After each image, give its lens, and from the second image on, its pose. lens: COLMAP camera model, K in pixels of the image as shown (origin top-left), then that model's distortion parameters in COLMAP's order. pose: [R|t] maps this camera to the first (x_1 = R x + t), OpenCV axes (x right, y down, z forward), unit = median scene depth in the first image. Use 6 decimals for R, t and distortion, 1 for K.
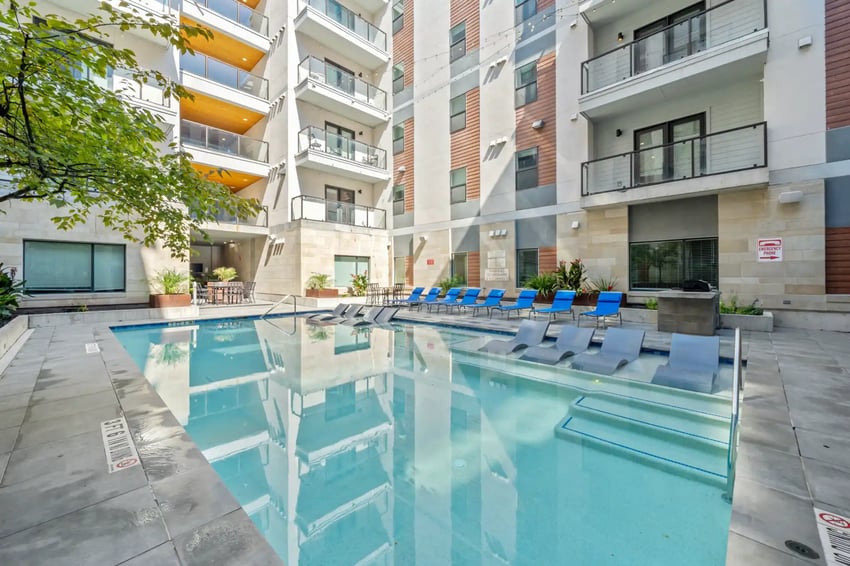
lens RADIAL K [[340.5, 0, 428.5], [0, 340.5, 275.3], [0, 0, 1]] dist [0.000374, 0.000038]
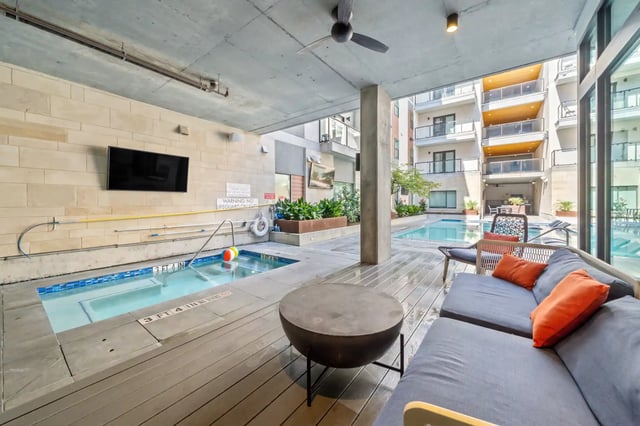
lens RADIAL K [[242.0, 0, 318.1], [0, 242.0, 202.6], [0, 0, 1]] dist [-0.000230, -0.000003]
pose [[0.115713, 0.002466, -0.993280, 0.616960], [0.005441, 0.999980, 0.003117, -0.006560], [0.993268, -0.005765, 0.115697, -0.201515]]
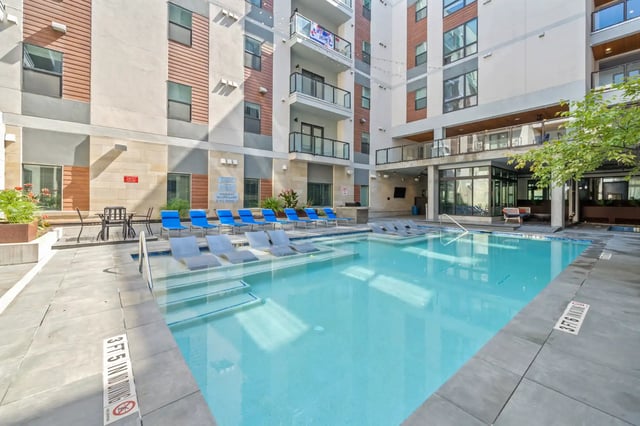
lens RADIAL K [[260.1, 0, 318.6], [0, 260.1, 201.0], [0, 0, 1]] dist [0.000004, 0.000181]
pose [[0.117613, 0.003486, 0.993053, -0.601528], [-0.012490, 0.999920, -0.002031, 0.008048], [-0.992981, -0.012164, 0.117647, 0.550775]]
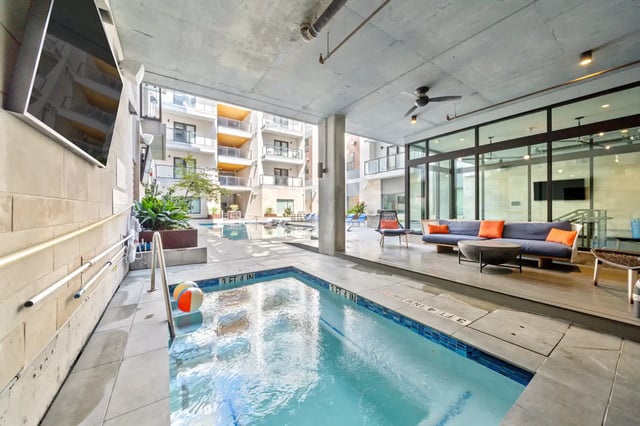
lens RADIAL K [[225.5, 0, 320.0], [0, 225.5, 213.0], [0, 0, 1]] dist [-0.000092, 0.000007]
pose [[0.978013, 0.005508, -0.208470, 0.360719], [-0.001170, 0.999780, 0.020928, 0.001274], [0.208539, -0.020224, 0.977805, -0.479791]]
